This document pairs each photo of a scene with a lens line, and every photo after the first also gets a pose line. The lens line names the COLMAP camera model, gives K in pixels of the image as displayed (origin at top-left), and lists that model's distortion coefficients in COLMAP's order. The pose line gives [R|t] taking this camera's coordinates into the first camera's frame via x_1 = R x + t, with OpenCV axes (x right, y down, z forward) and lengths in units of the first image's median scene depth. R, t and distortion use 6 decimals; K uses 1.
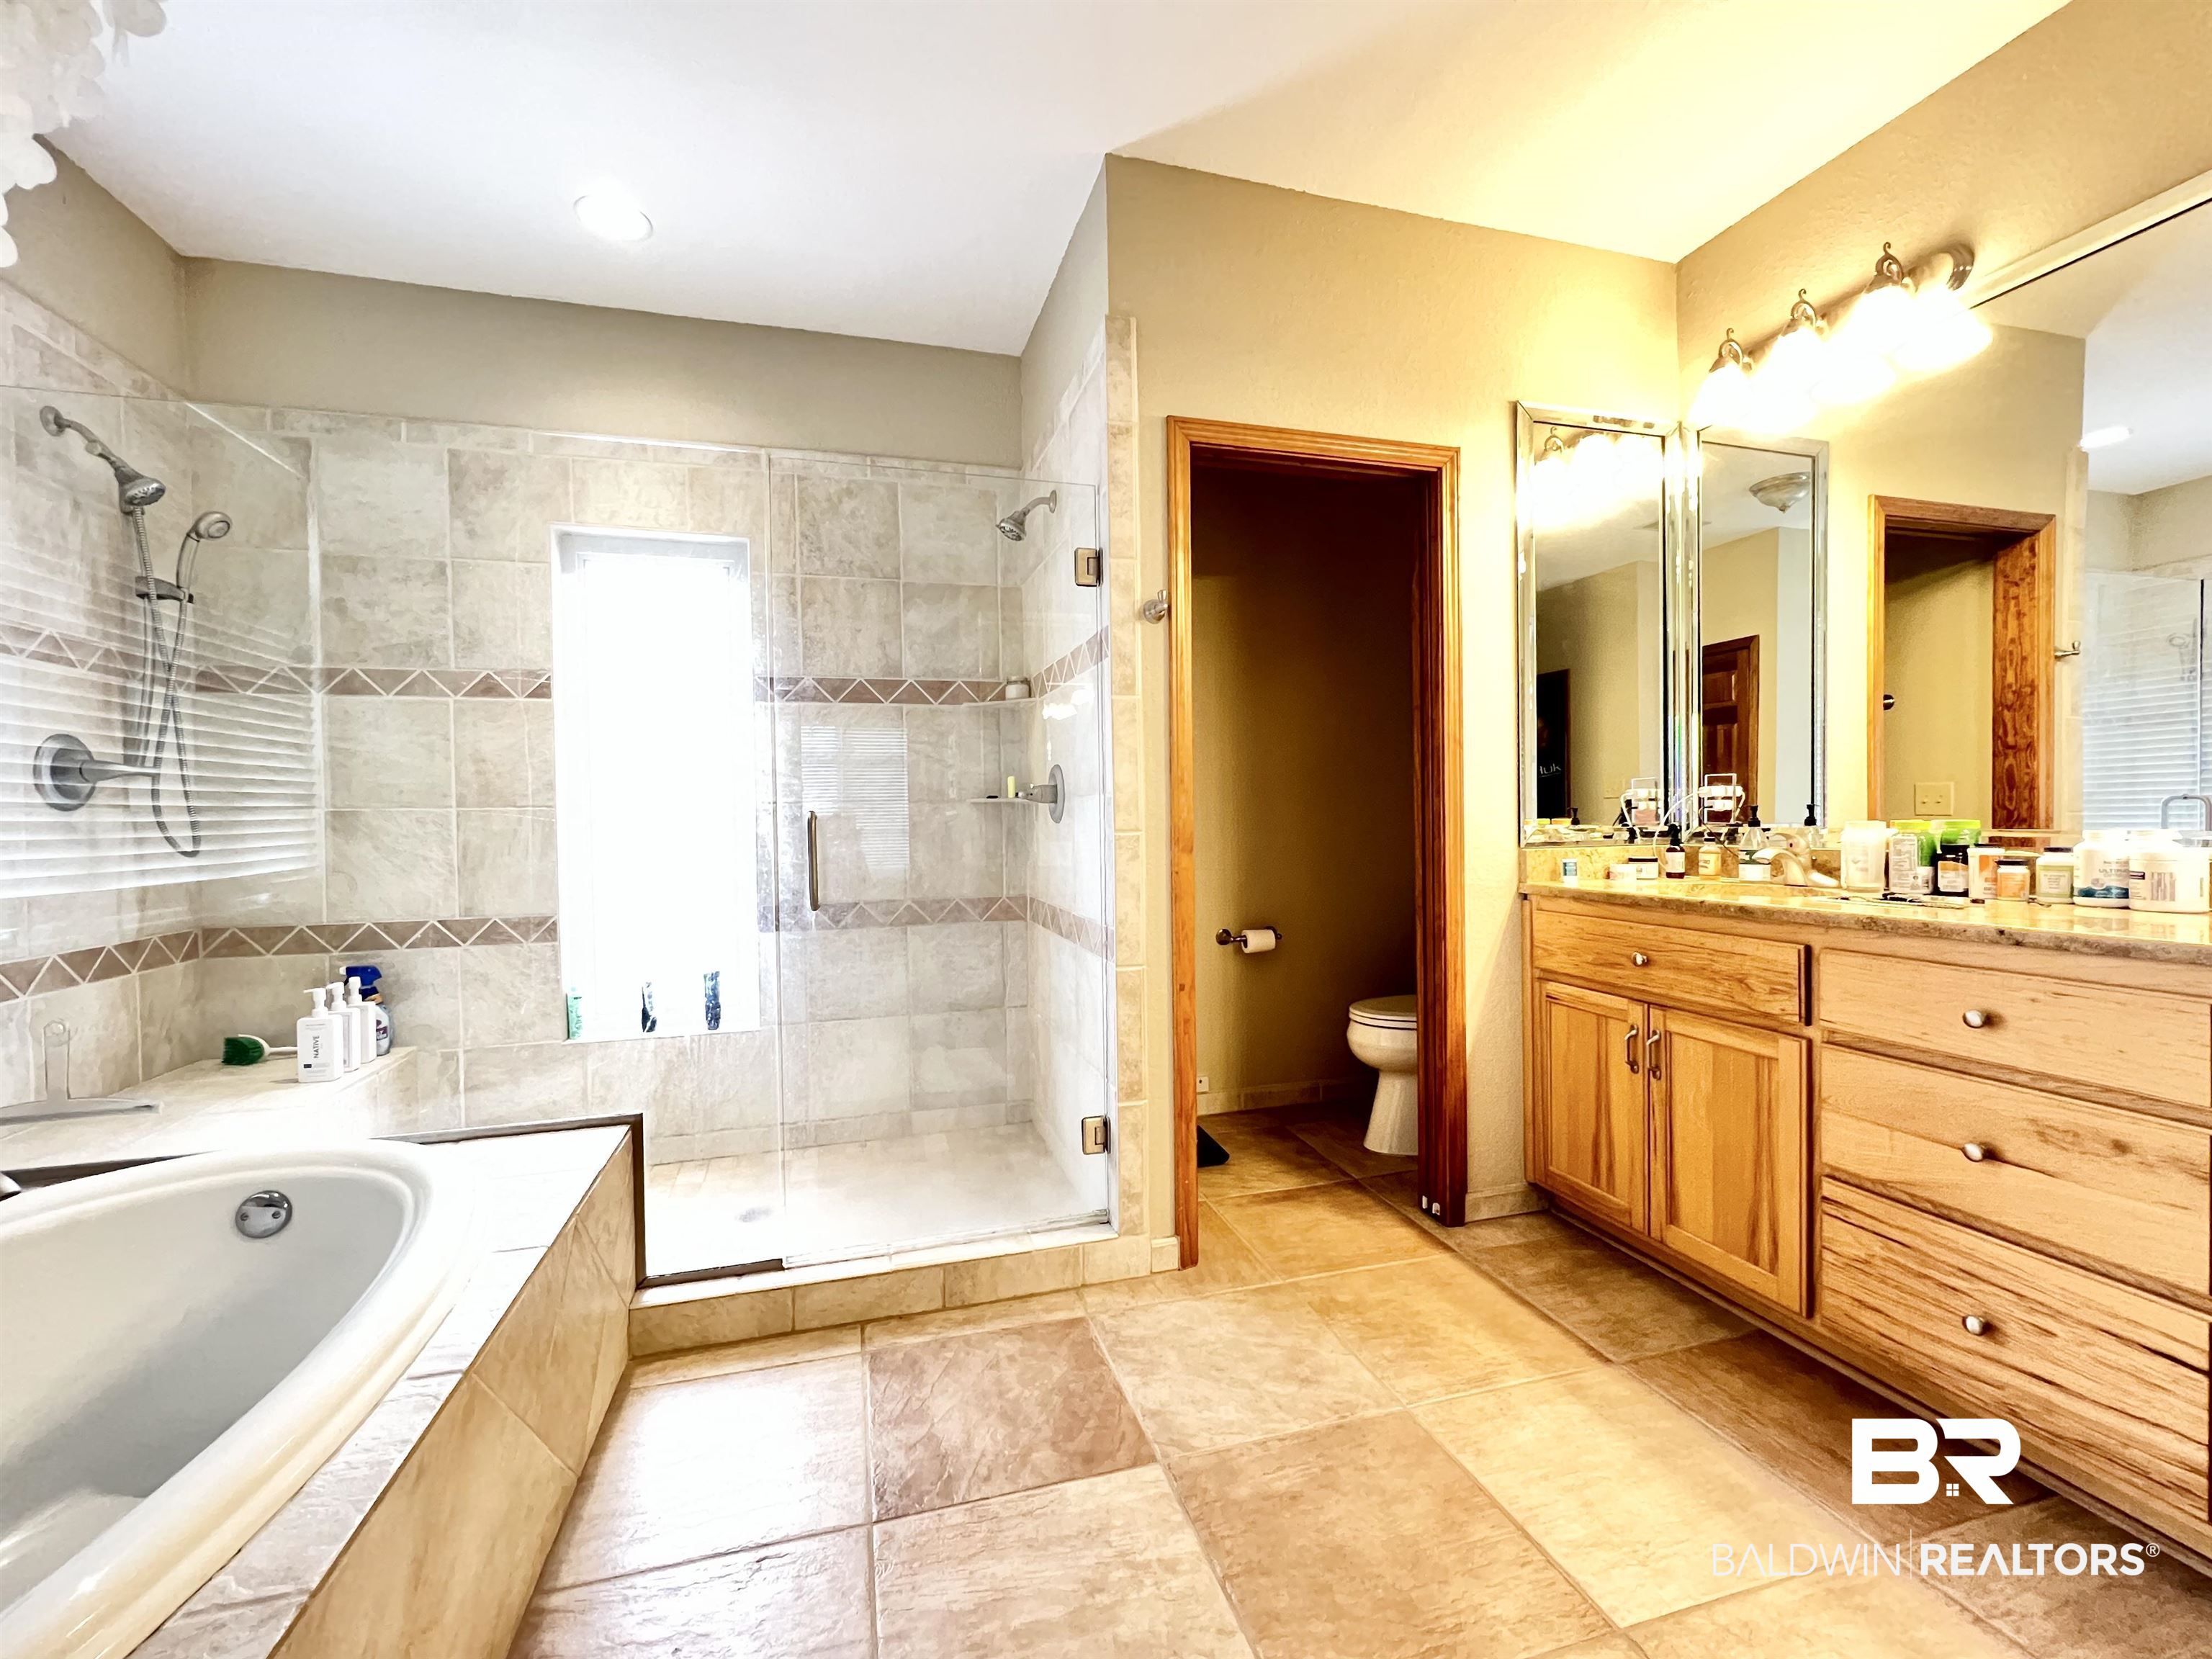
lens RADIAL K [[906.3, 0, 1098.7], [0, 906.3, 829.5], [0, 0, 1]] dist [-0.000348, -0.000232]
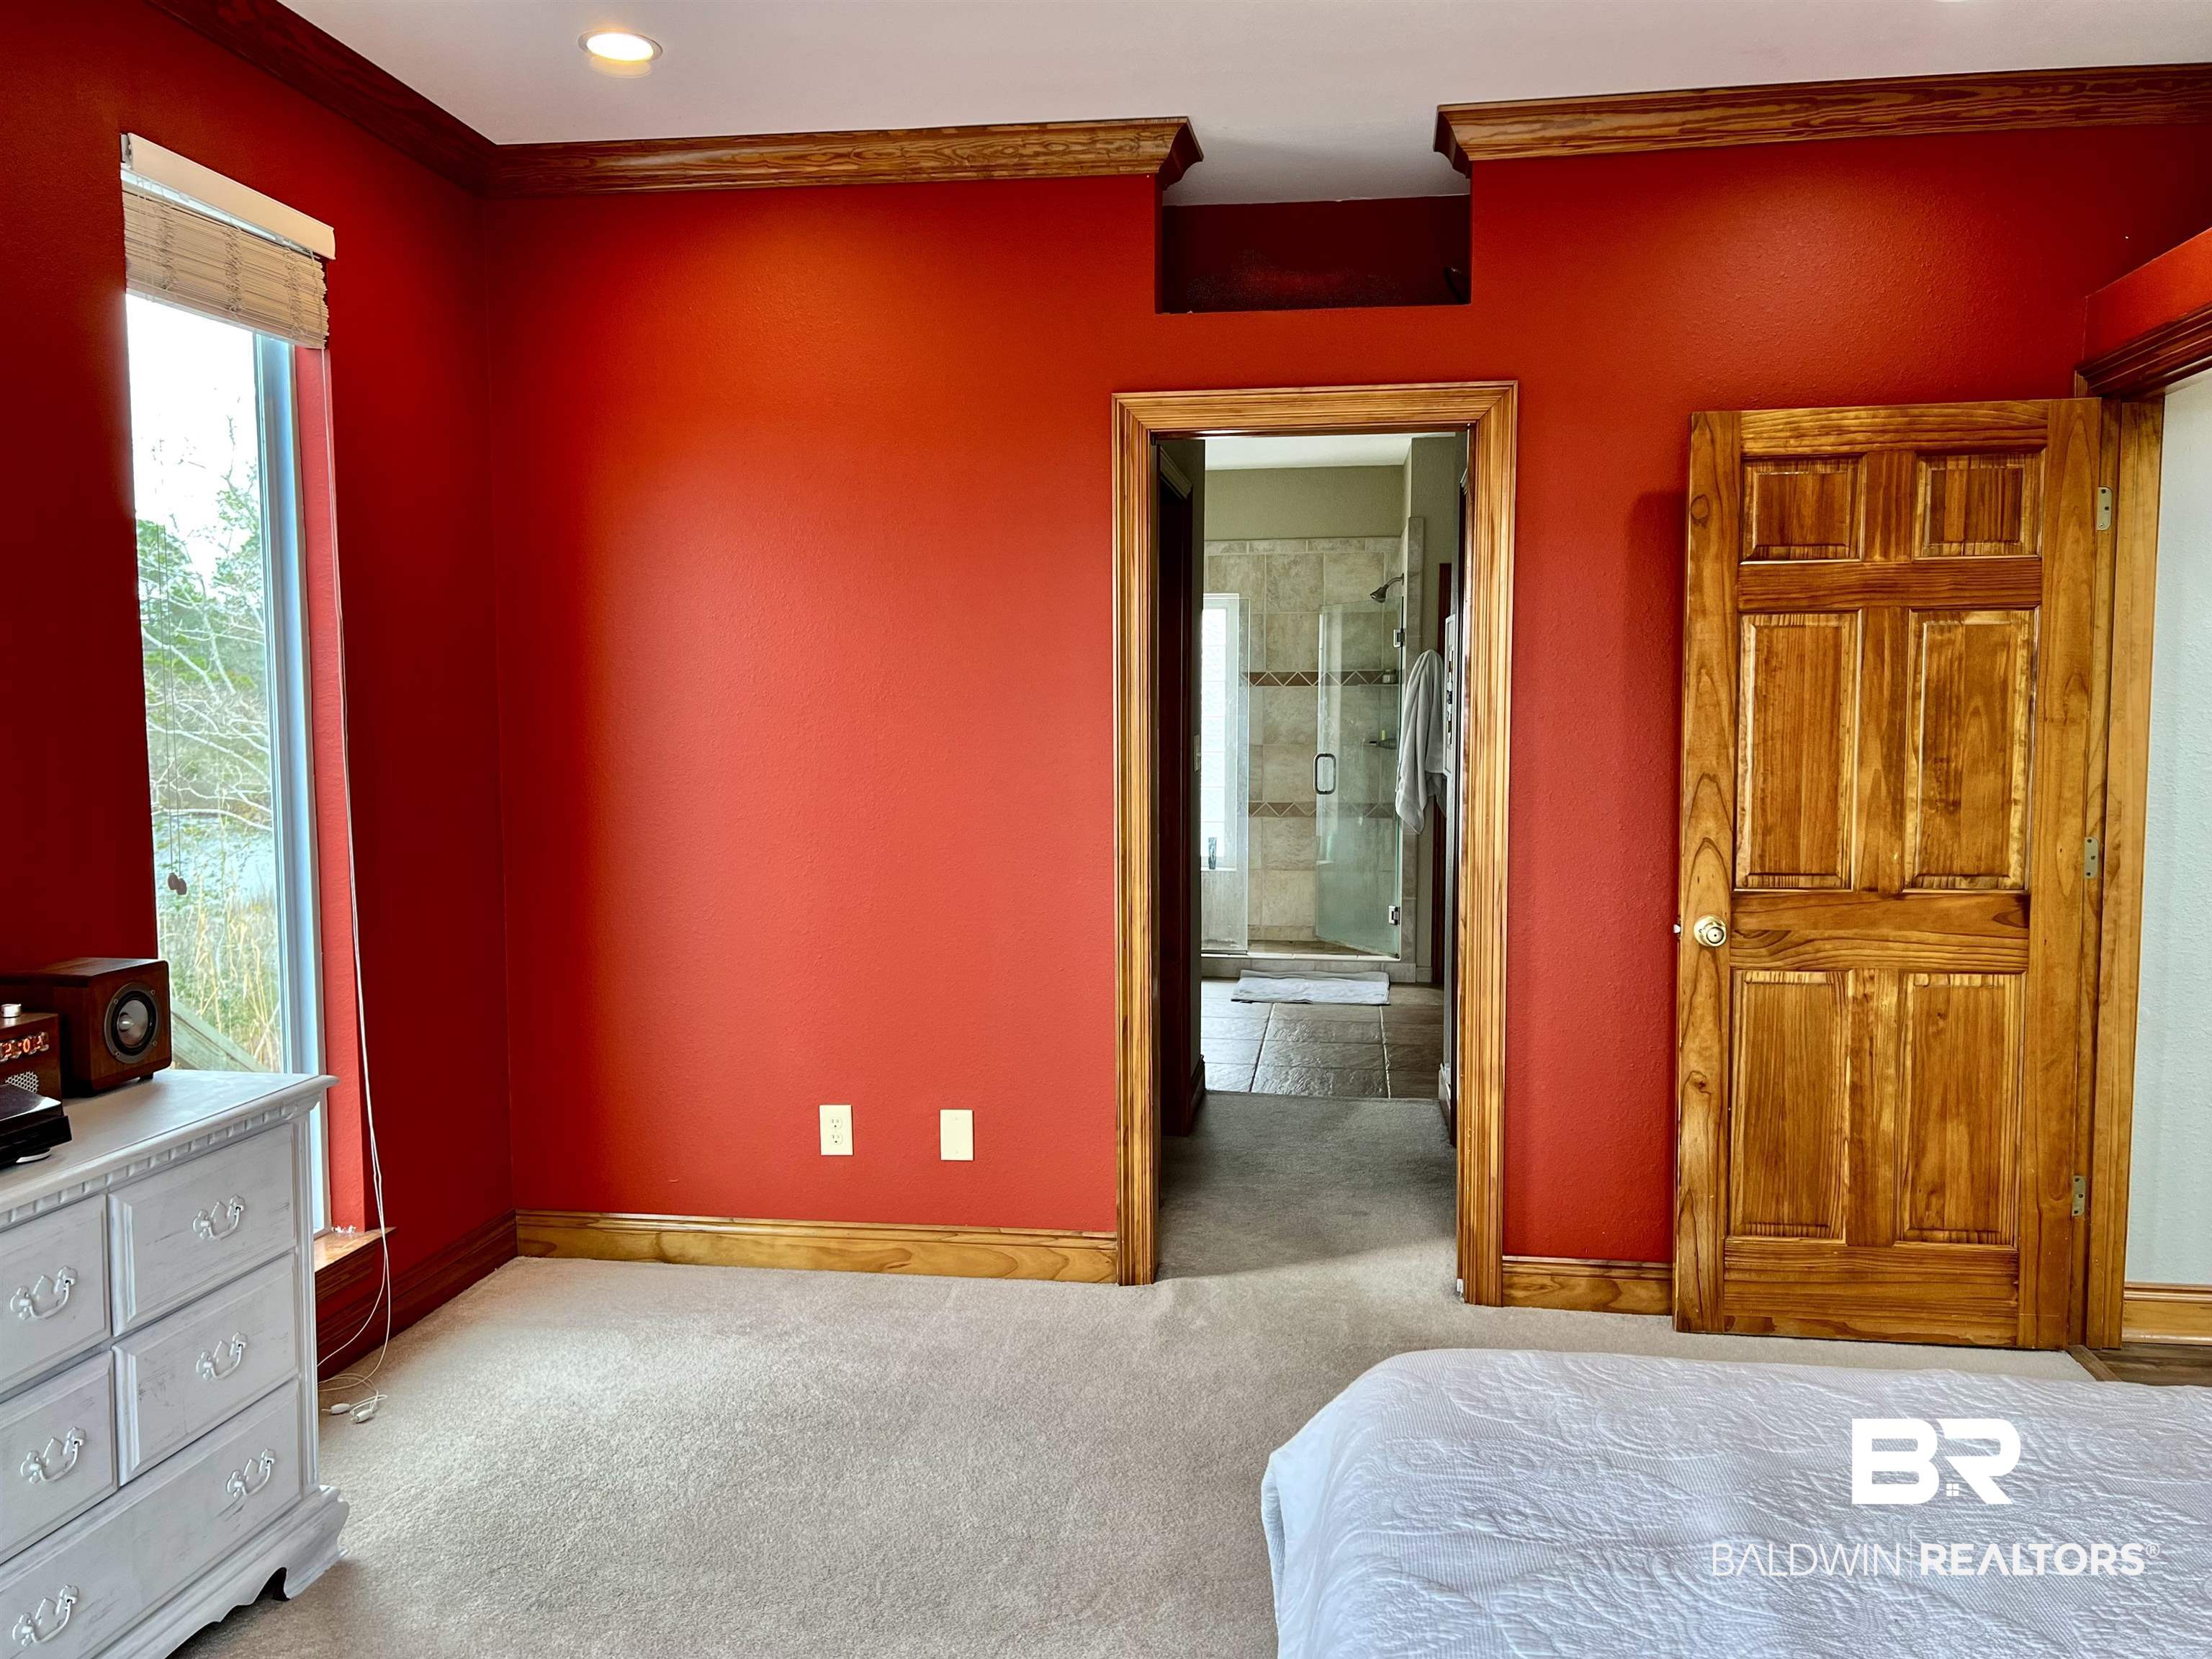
lens RADIAL K [[1734.5, 0, 1106.0], [0, 1734.5, 829.5], [0, 0, 1]] dist [-0.000381, -0.000888]
pose [[0.912736, 0.046645, -0.405879, 0.944468], [-0.022636, 0.997709, 0.063757, -0.088769], [0.407923, -0.049006, 0.911700, -2.709659]]
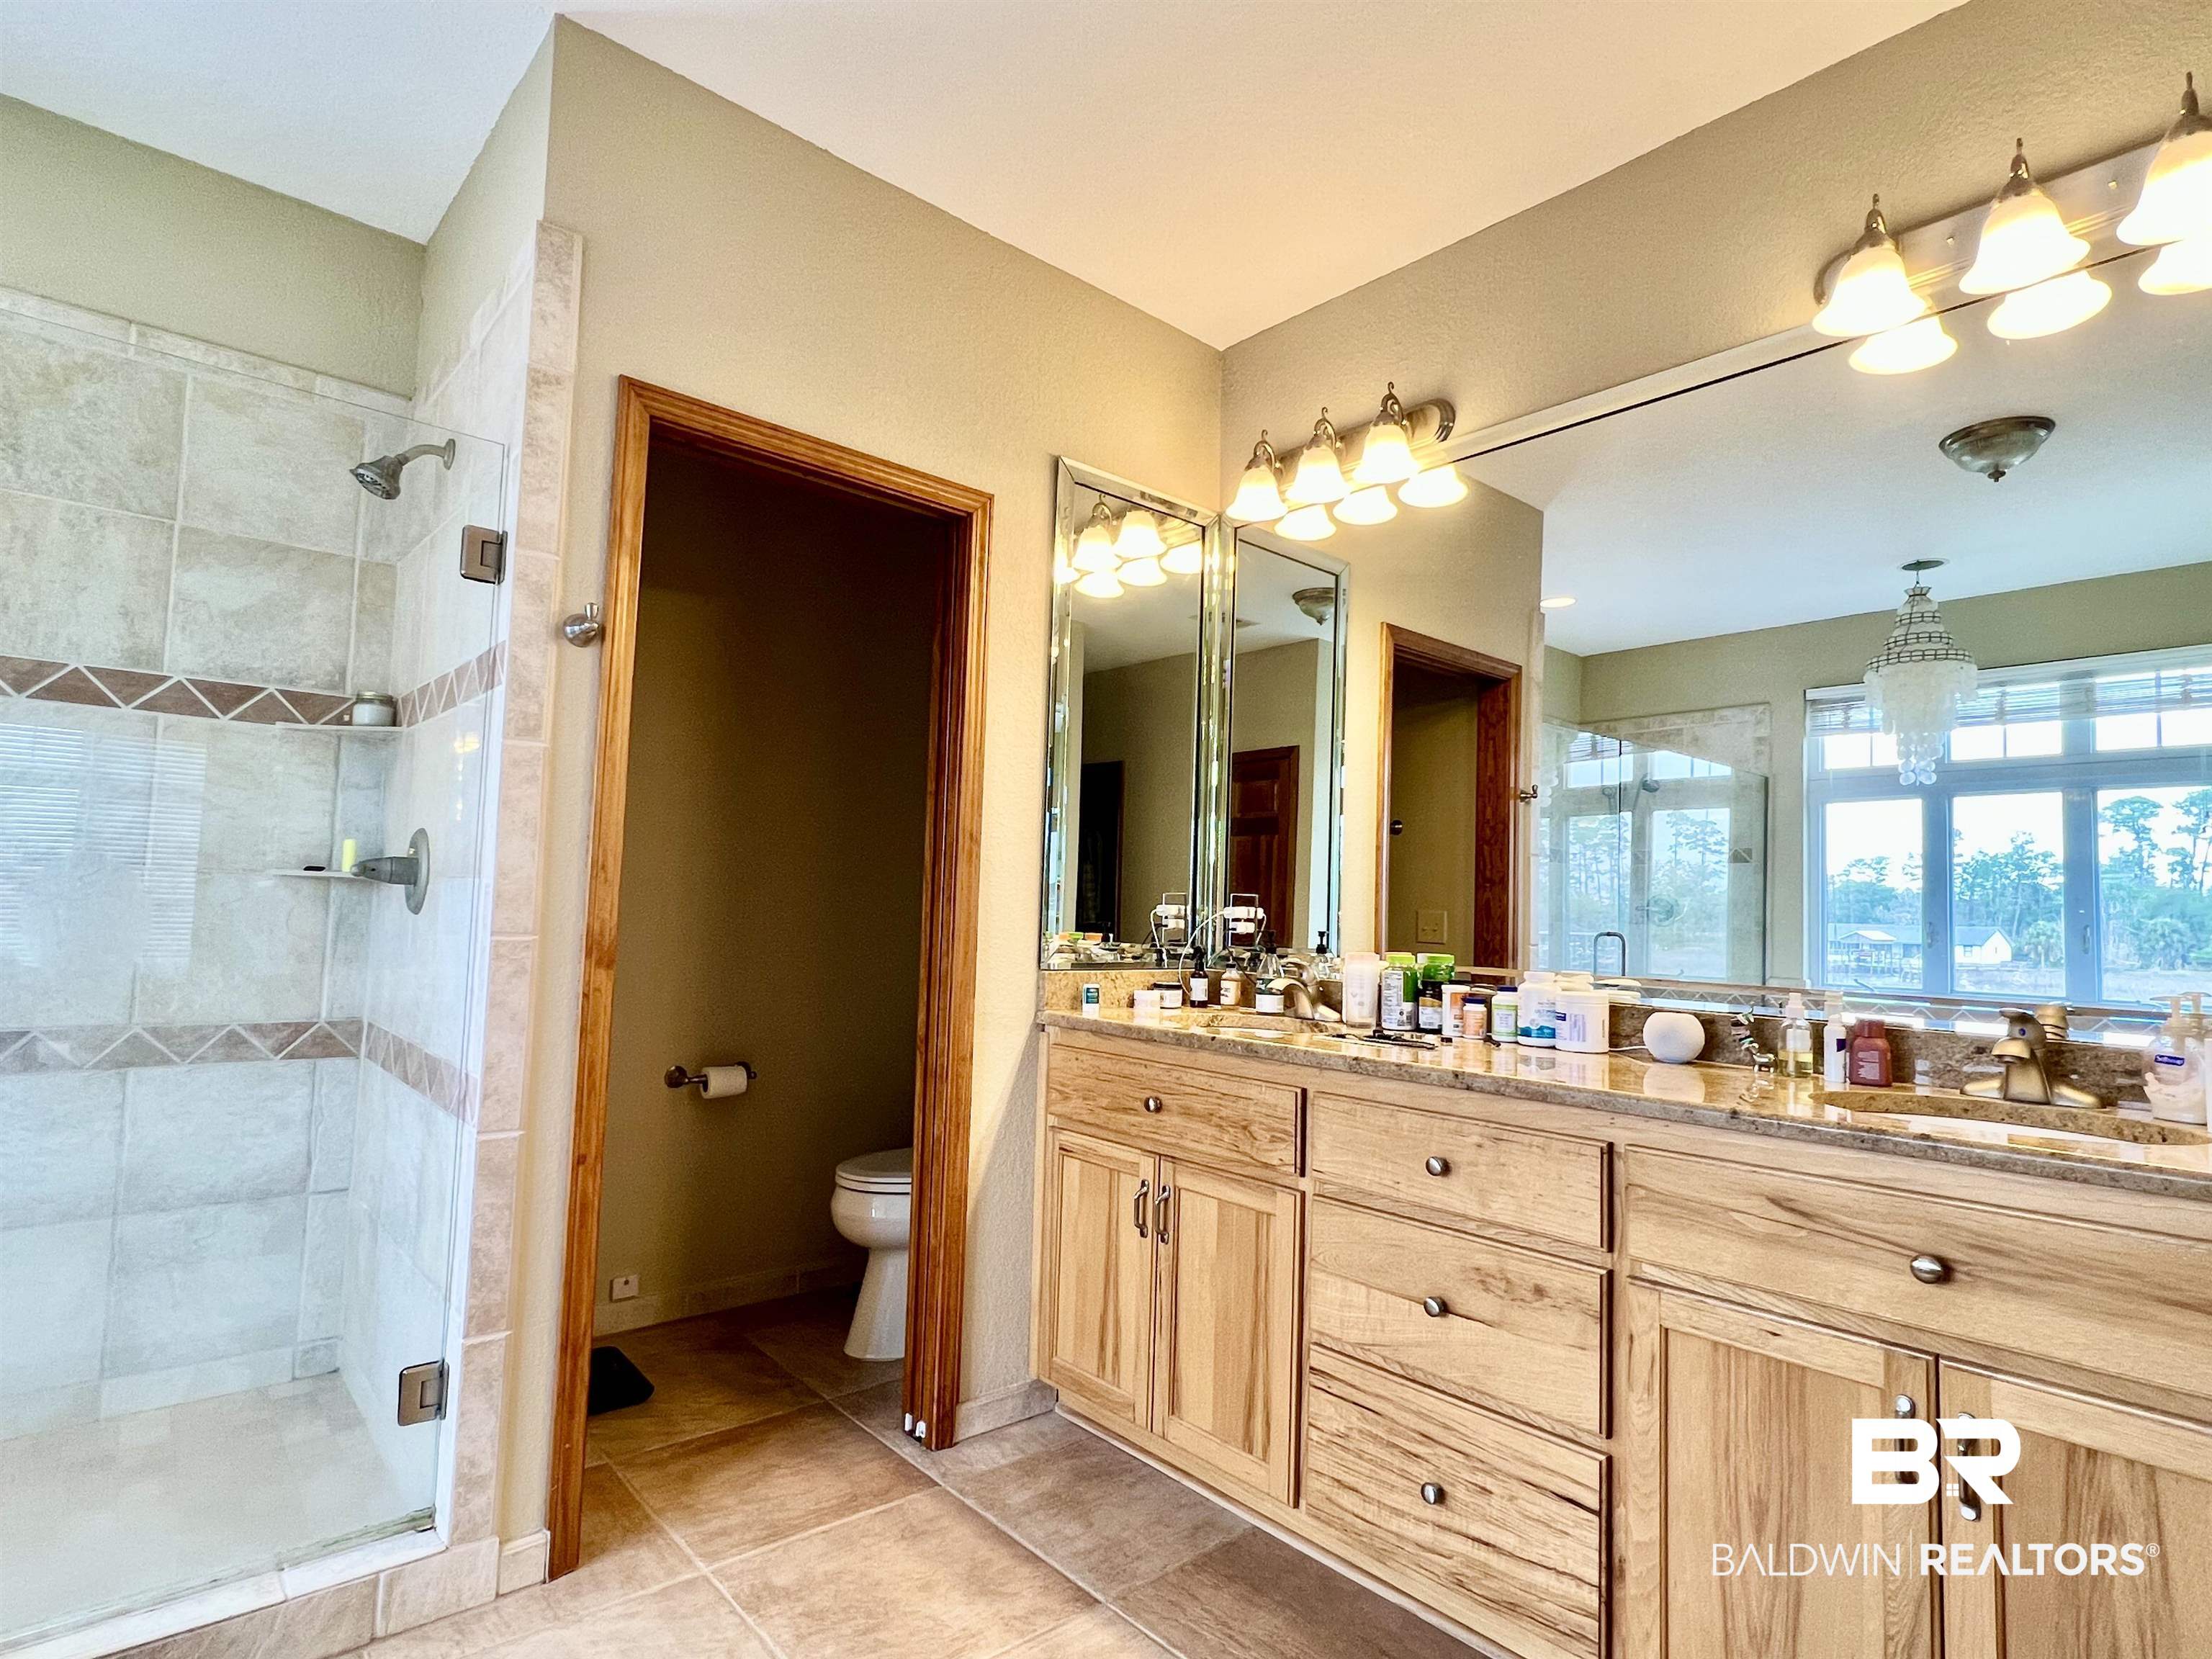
lens RADIAL K [[1137.5, 0, 1091.7], [0, 1137.5, 831.9], [0, 0, 1]] dist [0.000253, -0.000253]
pose [[0.904583, 0.074337, 0.419766, 0.058379], [-0.041319, 0.995332, -0.087223, -0.017850], [-0.424290, 0.061556, 0.903432, 0.016687]]
